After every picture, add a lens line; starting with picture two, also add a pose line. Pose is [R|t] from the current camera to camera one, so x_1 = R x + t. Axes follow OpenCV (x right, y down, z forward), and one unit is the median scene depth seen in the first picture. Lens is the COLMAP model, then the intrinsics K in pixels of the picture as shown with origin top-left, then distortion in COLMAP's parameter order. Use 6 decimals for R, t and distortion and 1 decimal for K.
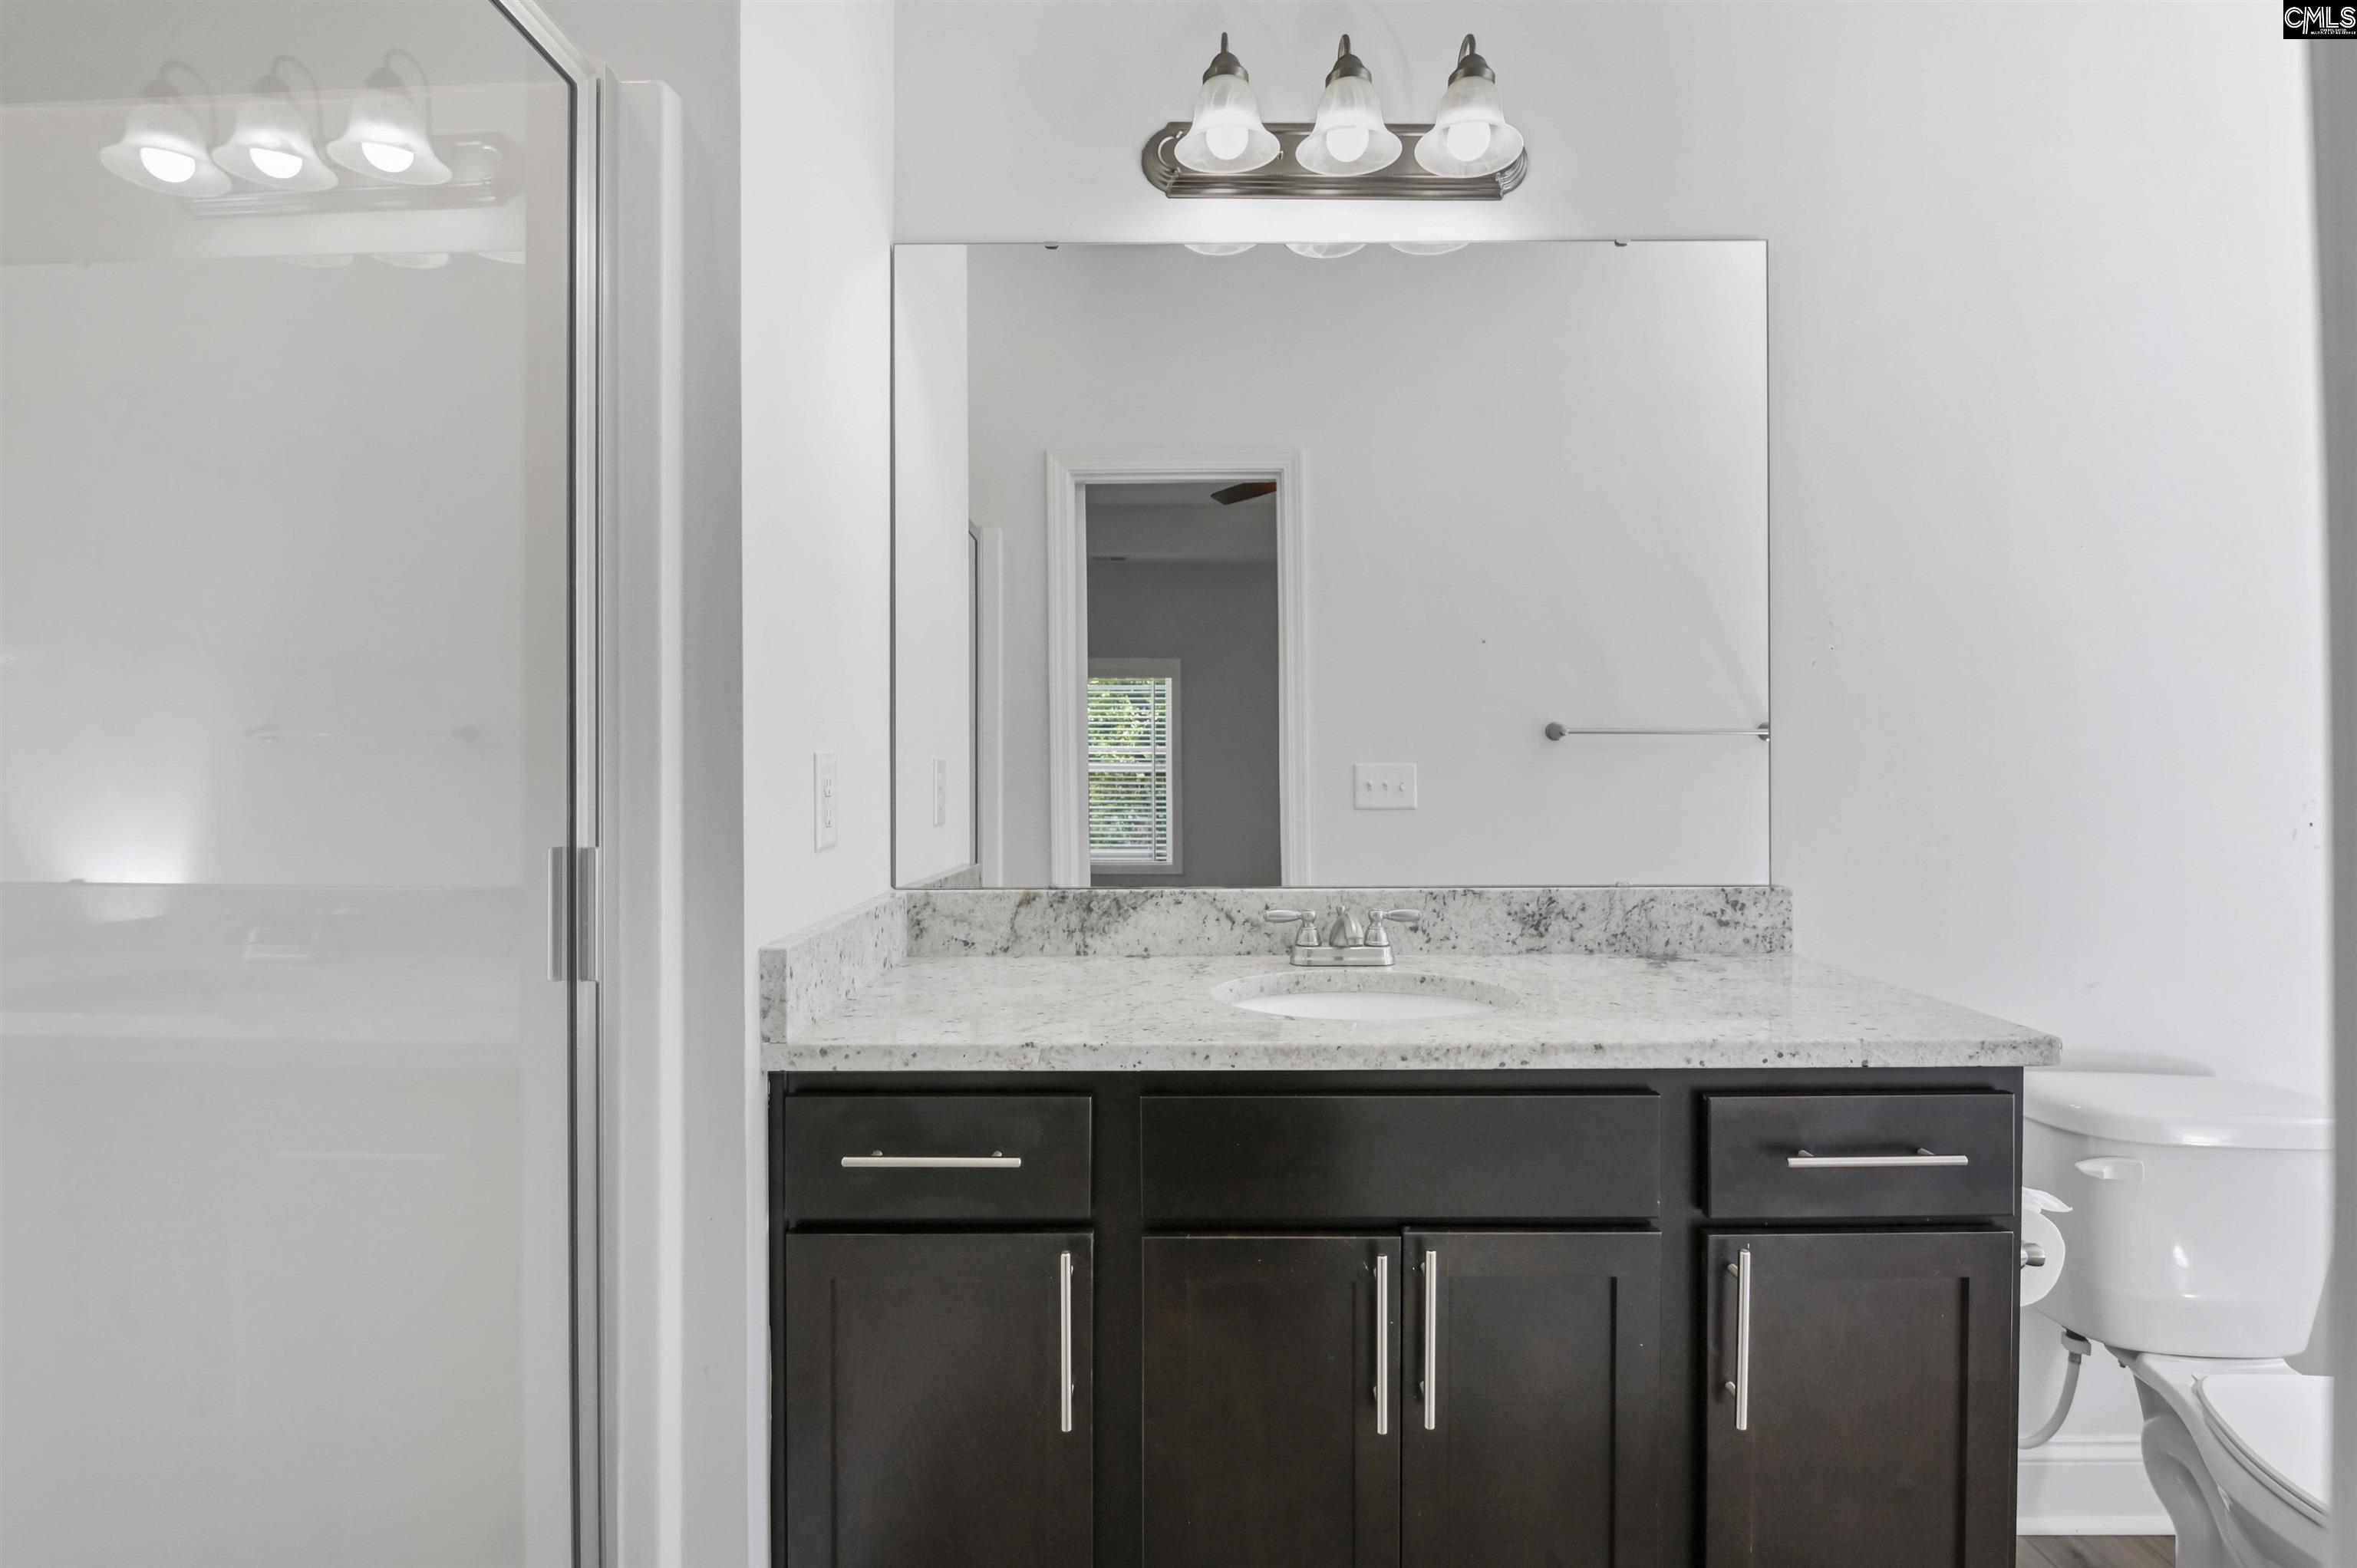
lens RADIAL K [[1135.4, 0, 1185.4], [0, 1135.4, 770.8], [0, 0, 1]] dist [0.002302, -0.006268]
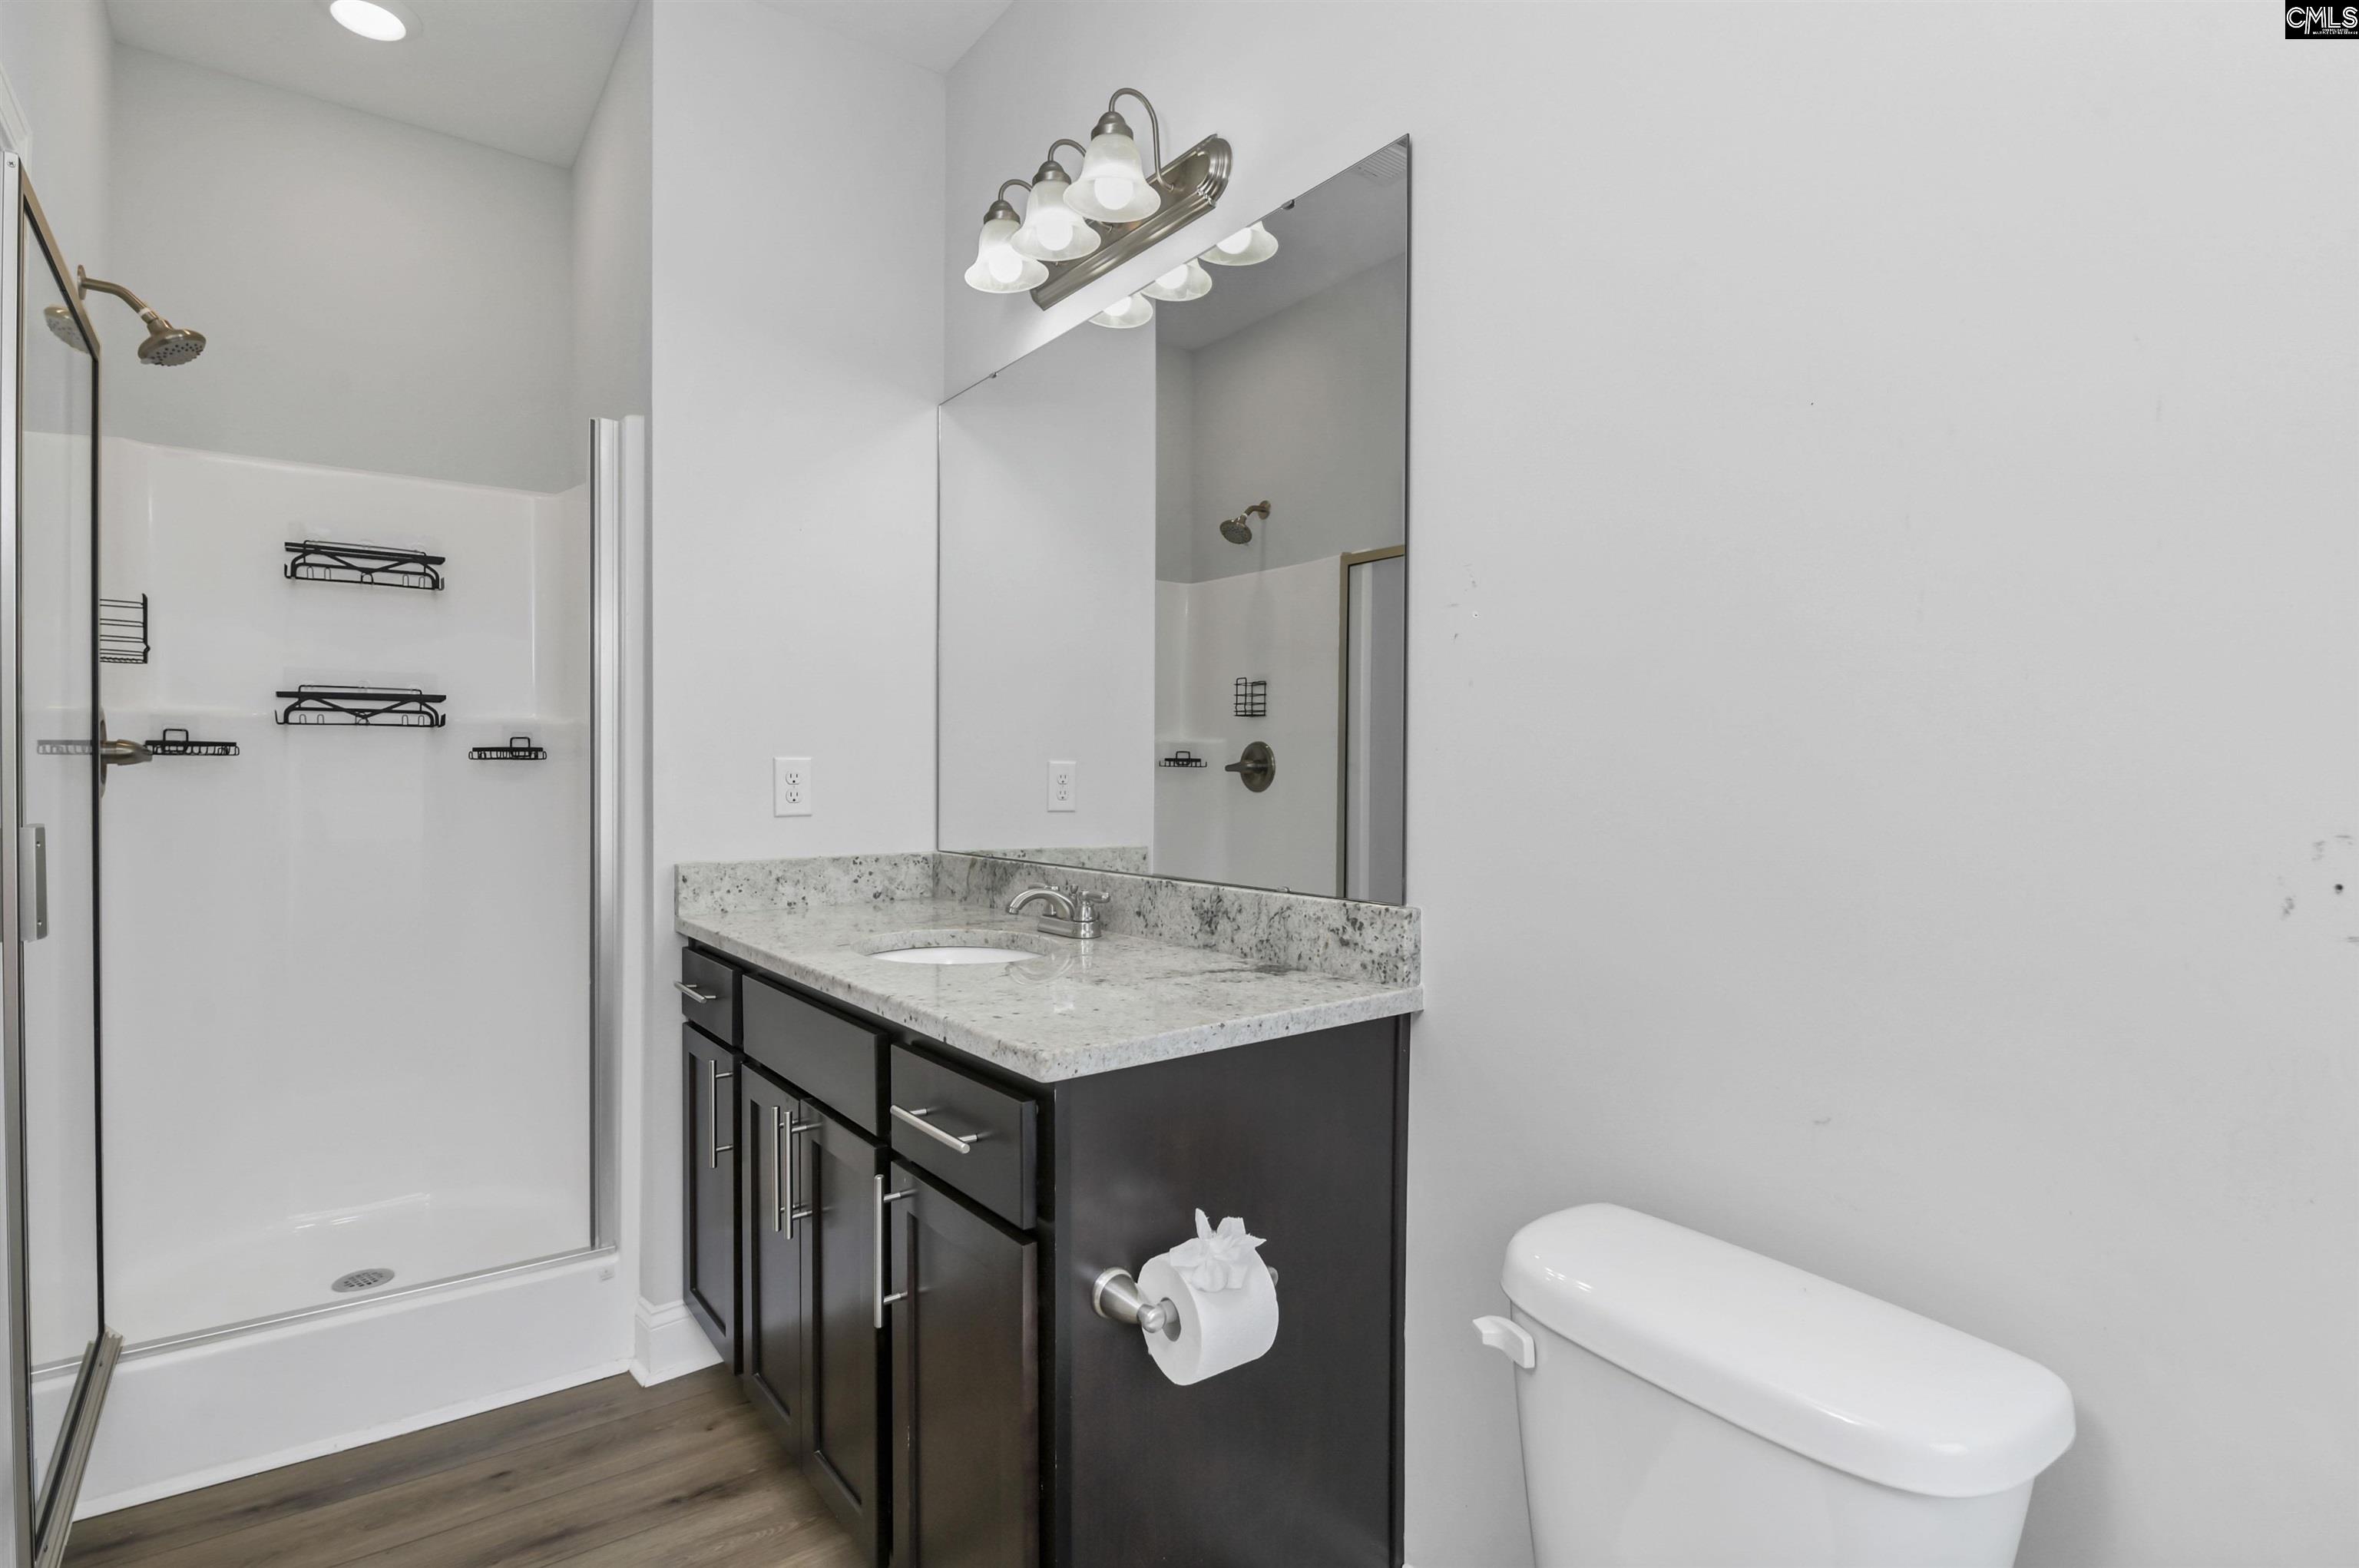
lens RADIAL K [[1136.5, 0, 1186.7], [0, 1136.5, 779.7], [0, 0, 1]] dist [0.002302, -0.006268]
pose [[0.623111, 0.008799, -0.782084, 1.085452], [-0.009808, 0.999946, 0.003437, 0.006208], [0.782072, 0.005529, 0.623164, 0.354368]]
